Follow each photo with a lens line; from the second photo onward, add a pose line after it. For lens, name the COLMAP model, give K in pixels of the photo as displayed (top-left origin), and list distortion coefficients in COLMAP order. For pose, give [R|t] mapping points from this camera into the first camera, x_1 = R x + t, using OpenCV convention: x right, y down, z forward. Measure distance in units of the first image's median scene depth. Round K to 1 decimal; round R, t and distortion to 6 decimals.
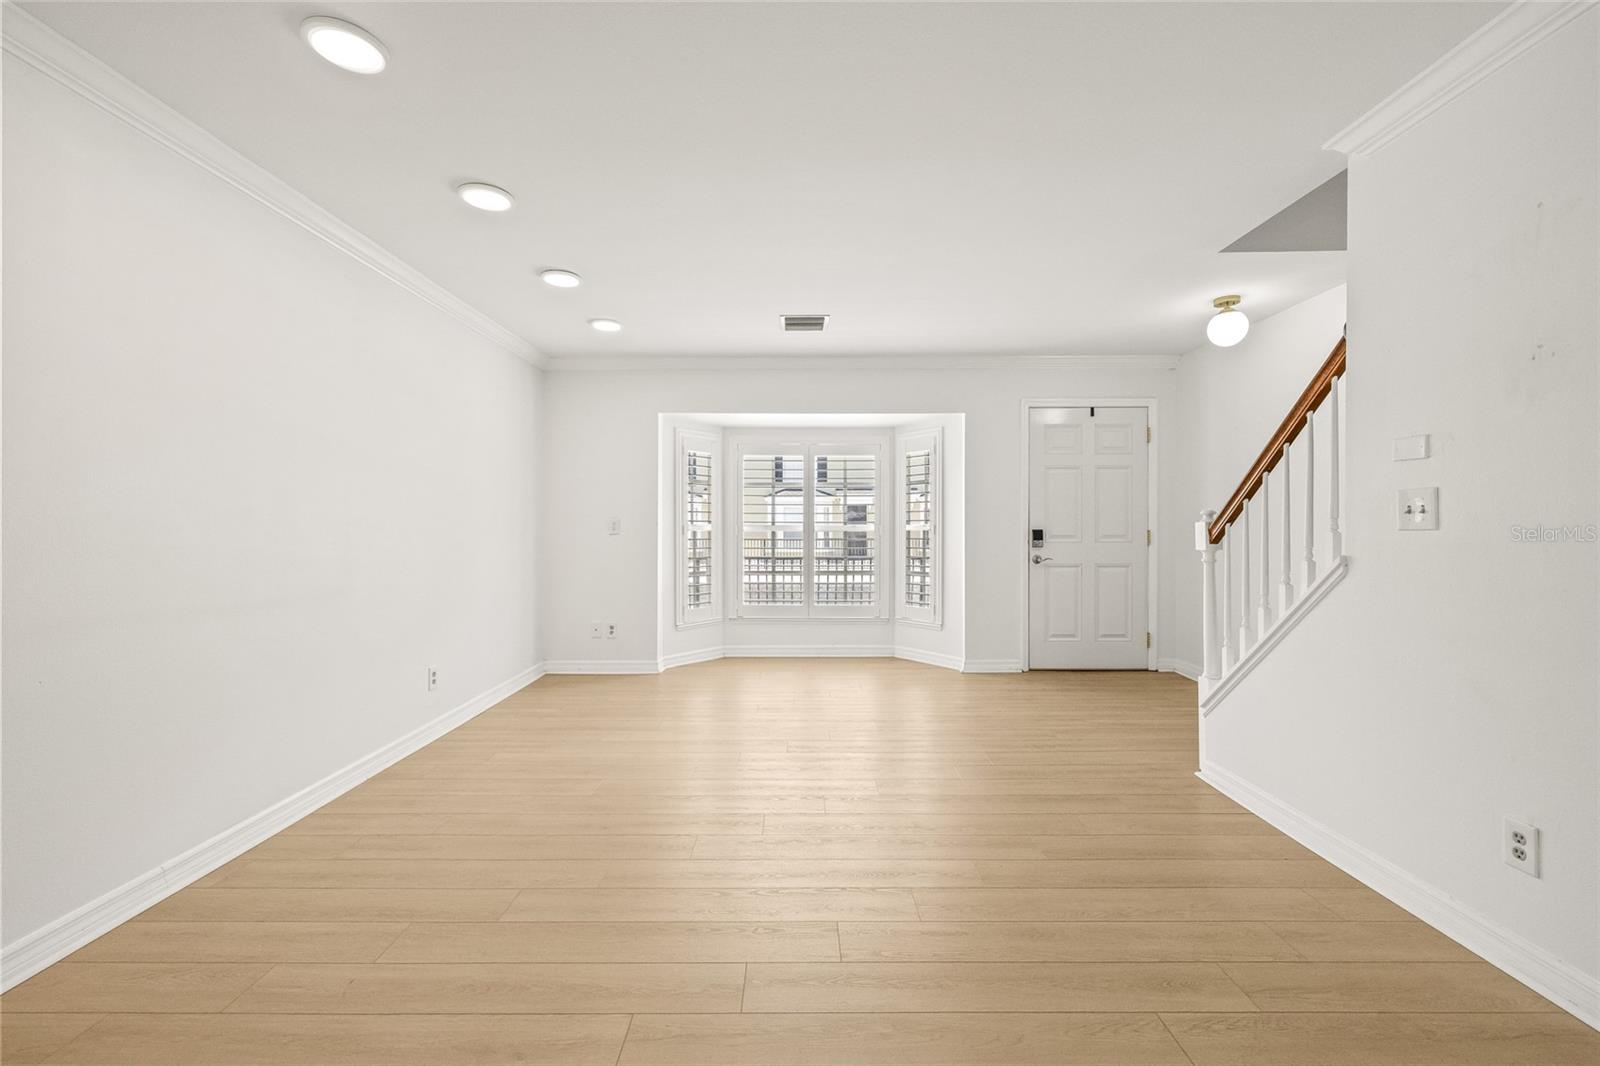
lens RADIAL K [[668.8, 0, 799.1], [0, 668.8, 529.5], [0, 0, 1]] dist [0.000502, -0.000027]
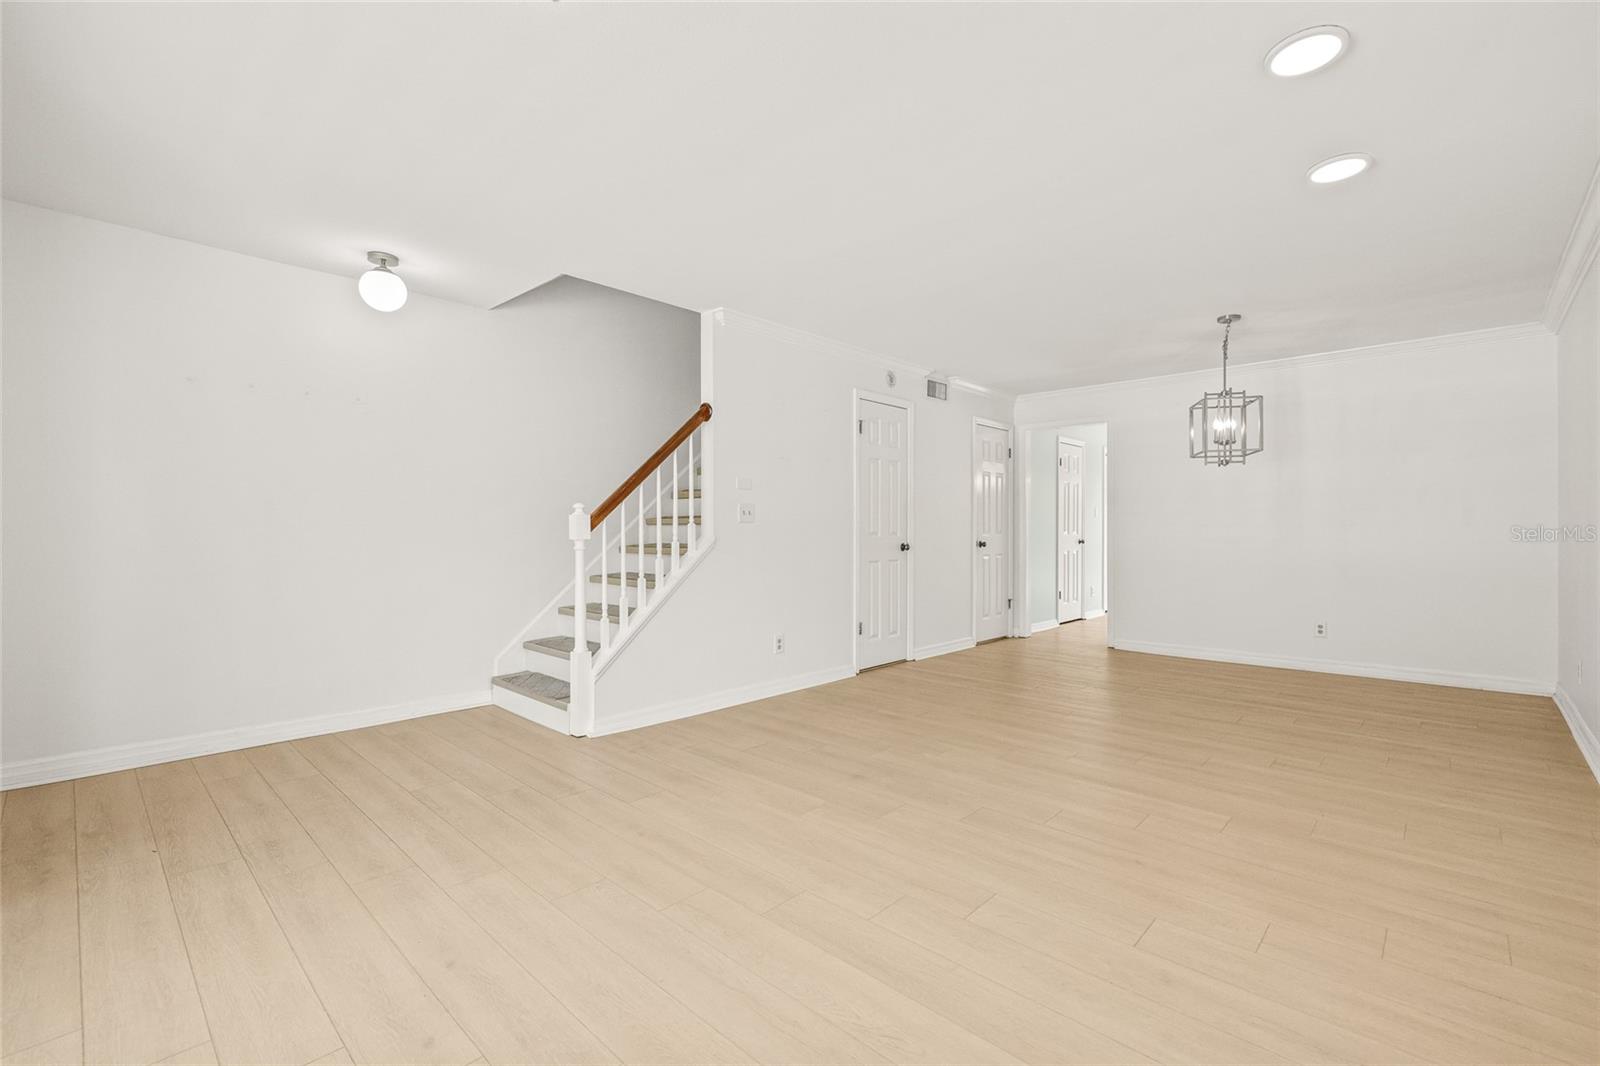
lens RADIAL K [[686.8, 0, 833.2], [0, 686.8, 533.9], [0, 0, 1]] dist [0.000059, 0.000236]
pose [[-0.742534, -0.001942, 0.669806, -0.291209], [0.002315, 0.999982, 0.005466, 0.009376], [-0.669805, 0.005609, -0.742516, 0.945844]]
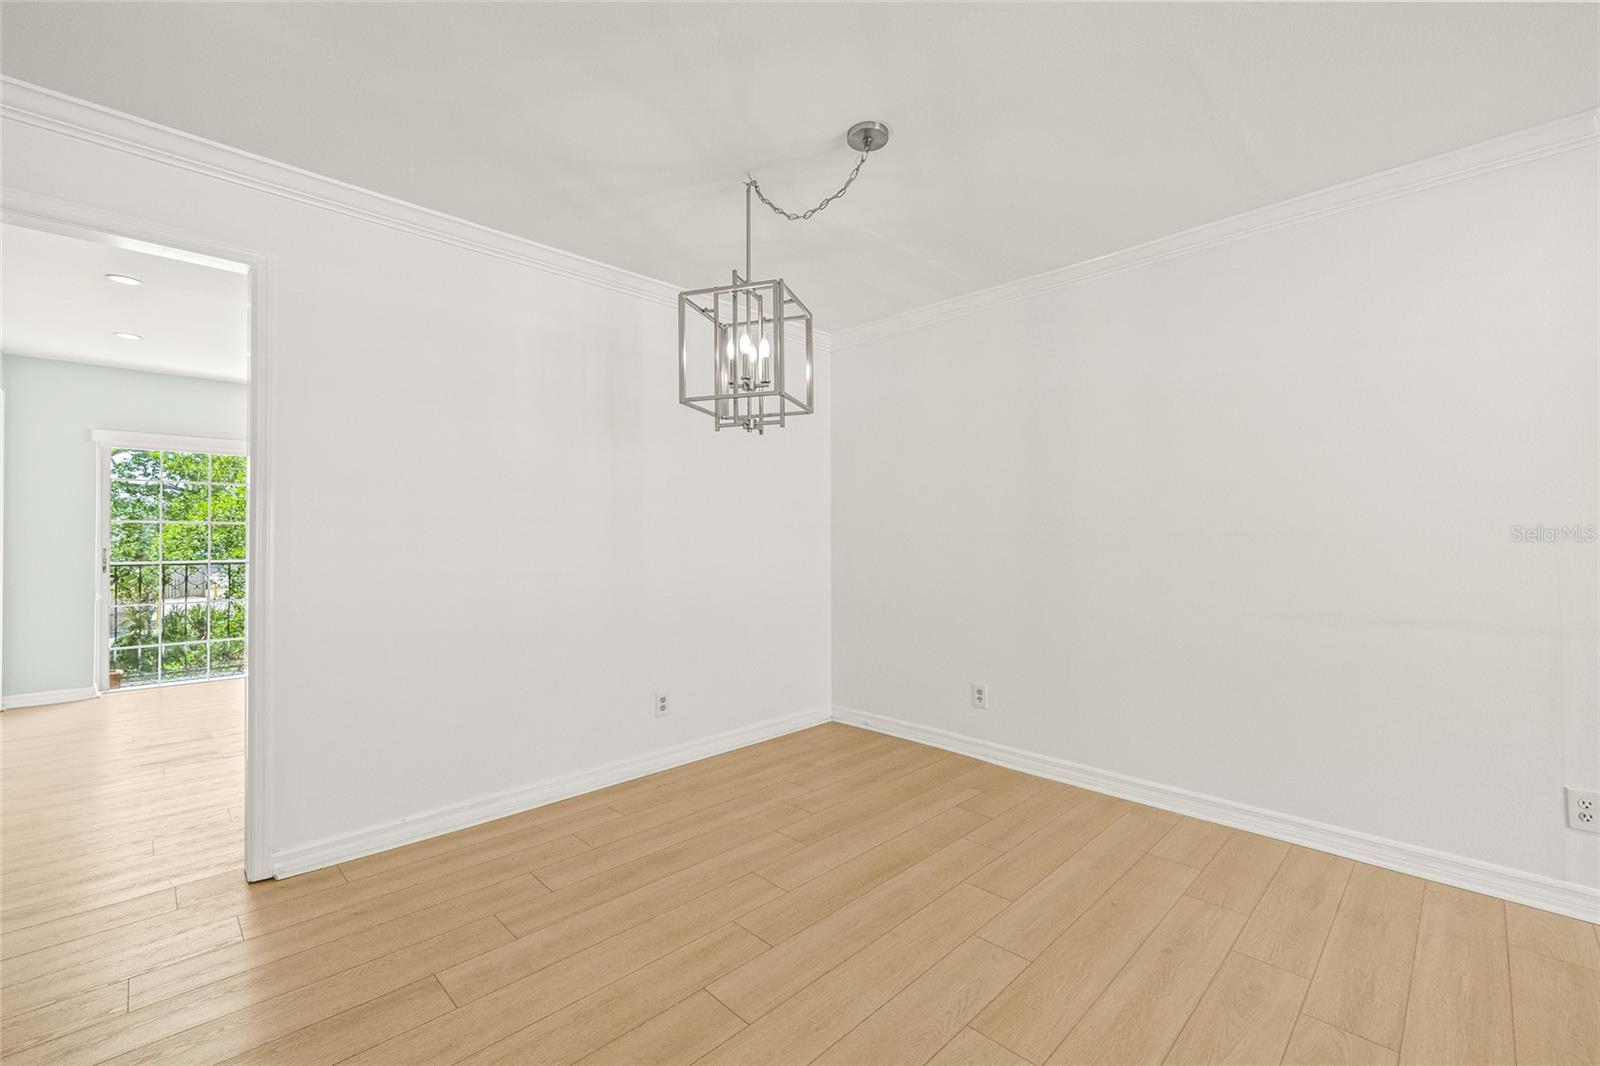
lens RADIAL K [[668.8, 0, 799.1], [0, 668.8, 529.5], [0, 0, 1]] dist [0.000502, -0.000027]
pose [[-0.715255, -0.007653, -0.698821, 0.221470], [0.000857, 0.999930, -0.011828, -0.002930], [0.698863, -0.009059, -0.715198, 0.262049]]
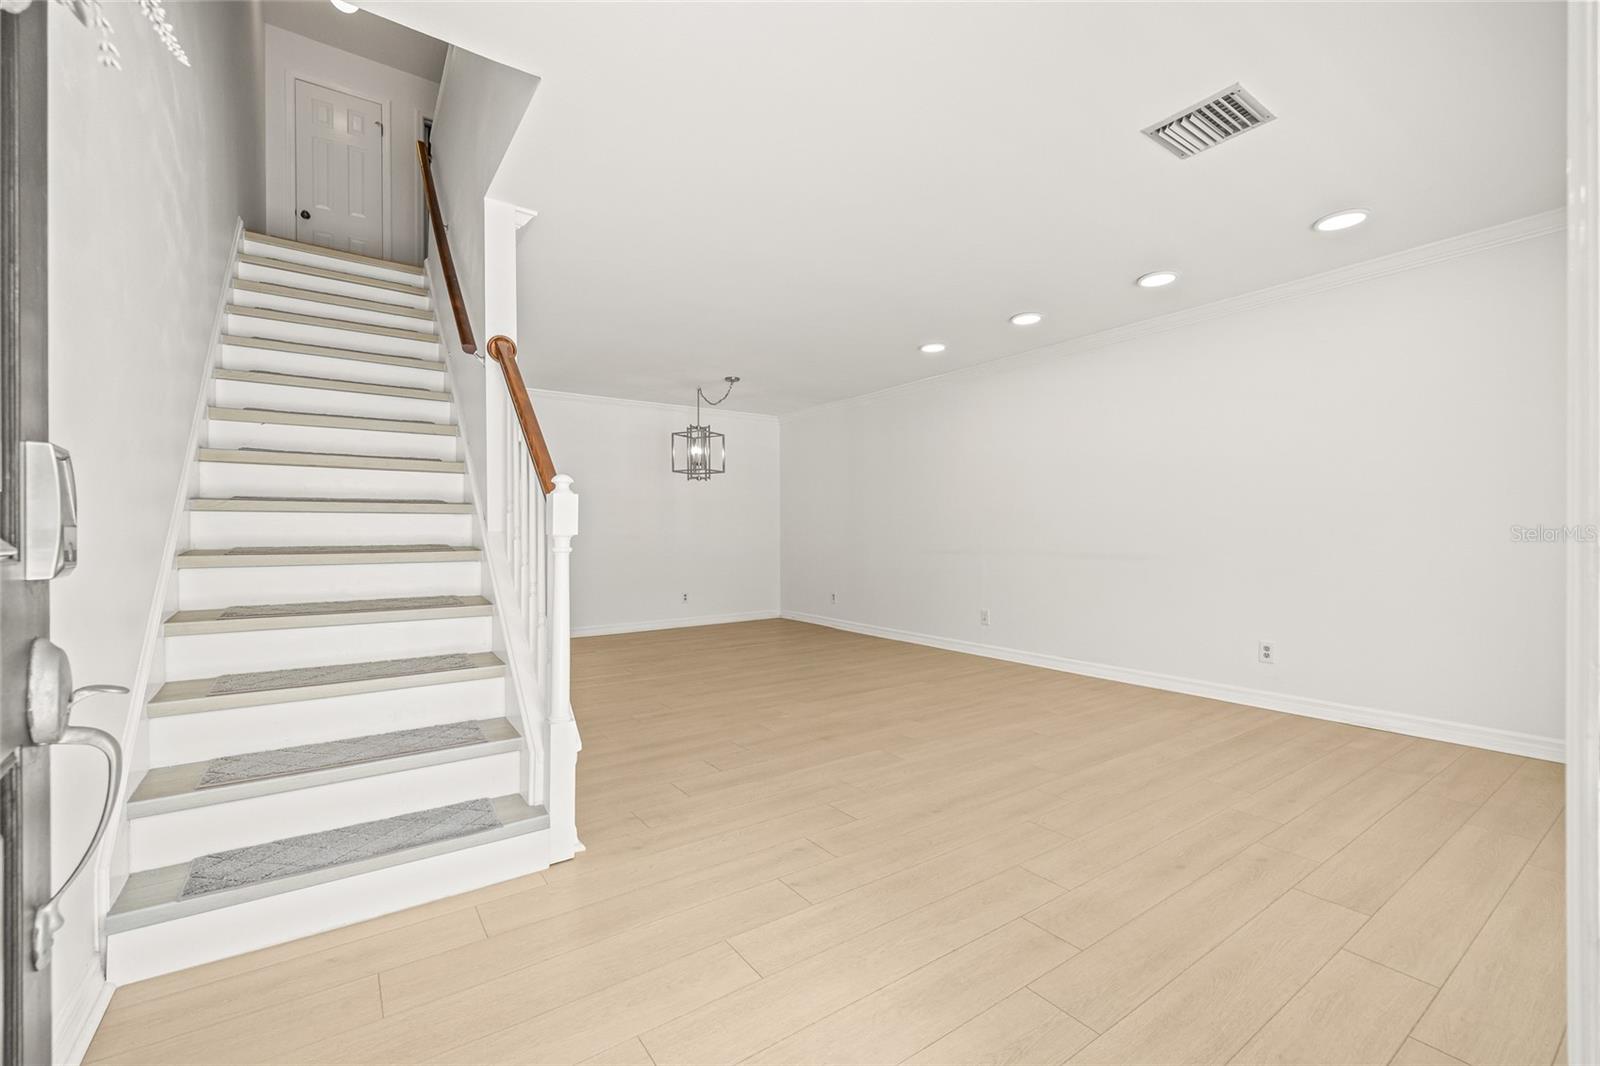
lens RADIAL K [[672.6, 0, 799.1], [0, 672.6, 526.7], [0, 0, 1]] dist [-0.000383, 0.000150]
pose [[-0.822191, 0.001114, -0.569210, 0.479031], [0.004286, 0.999982, -0.004234, 0.015242], [0.569195, -0.005921, -0.822181, 1.026301]]
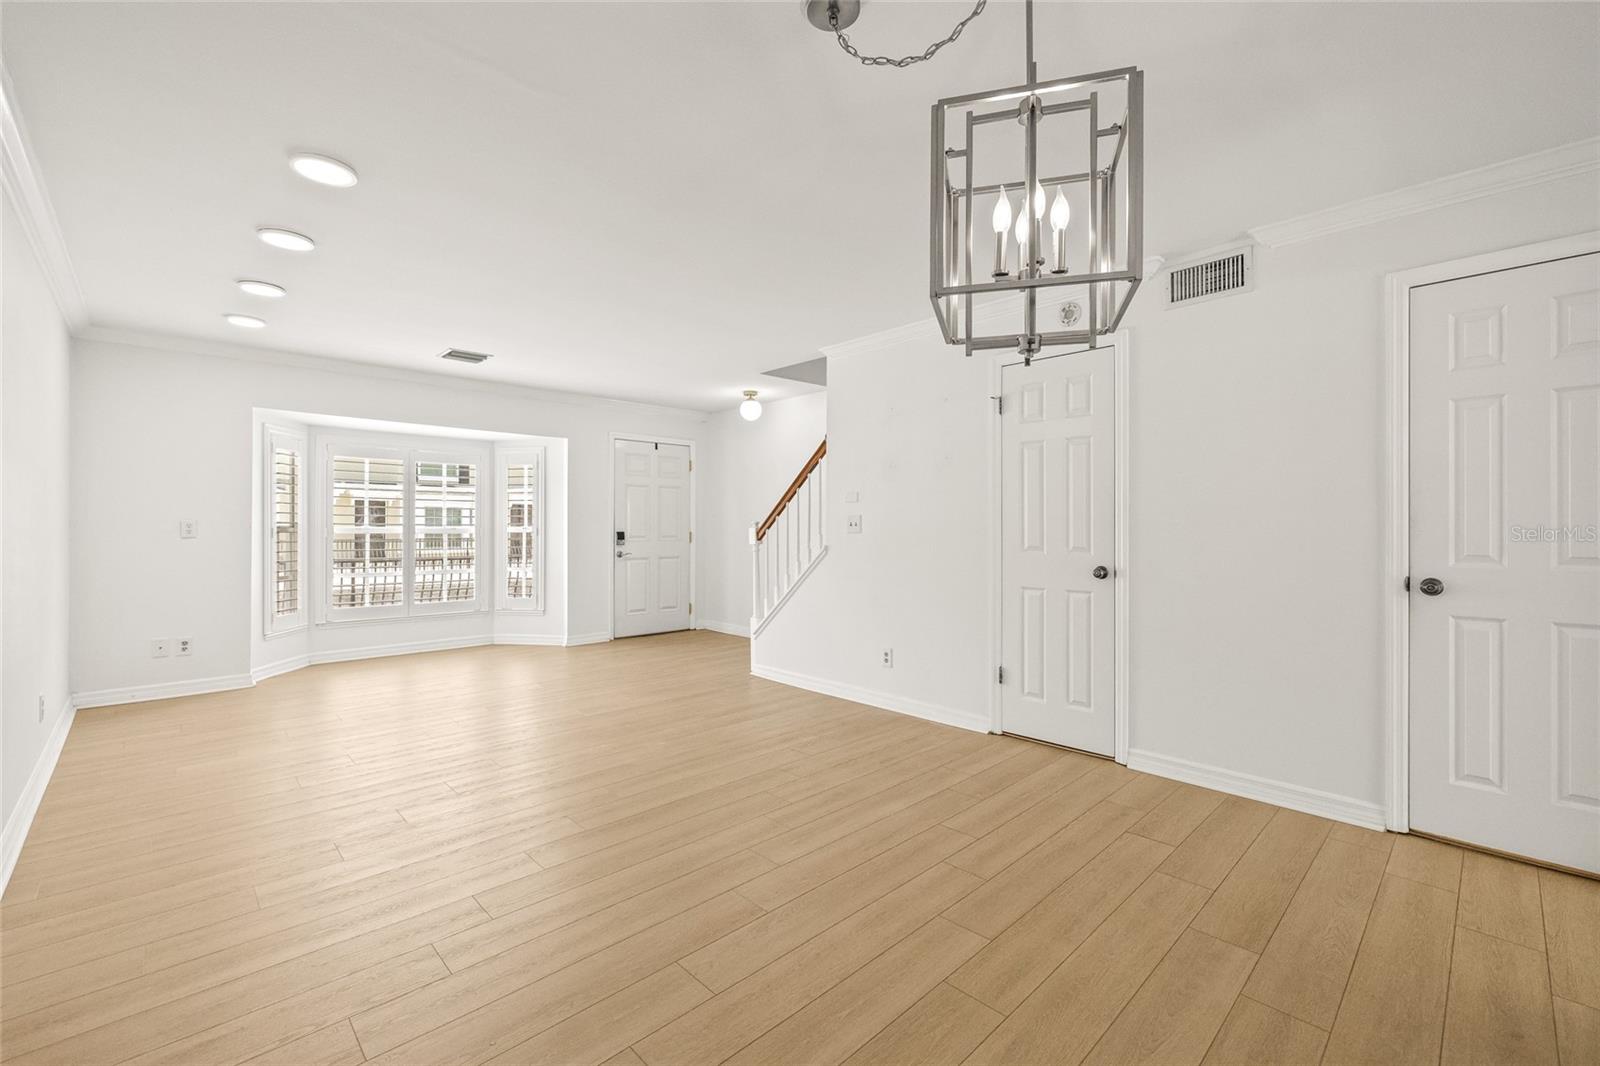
lens RADIAL K [[672.6, 0, 799.1], [0, 672.6, 526.7], [0, 0, 1]] dist [-0.000383, 0.000150]
pose [[0.720629, 0.003204, 0.693314, -0.313103], [-0.001022, 0.999993, -0.003559, -0.005373], [-0.693320, 0.001856, 0.720627, -0.205140]]
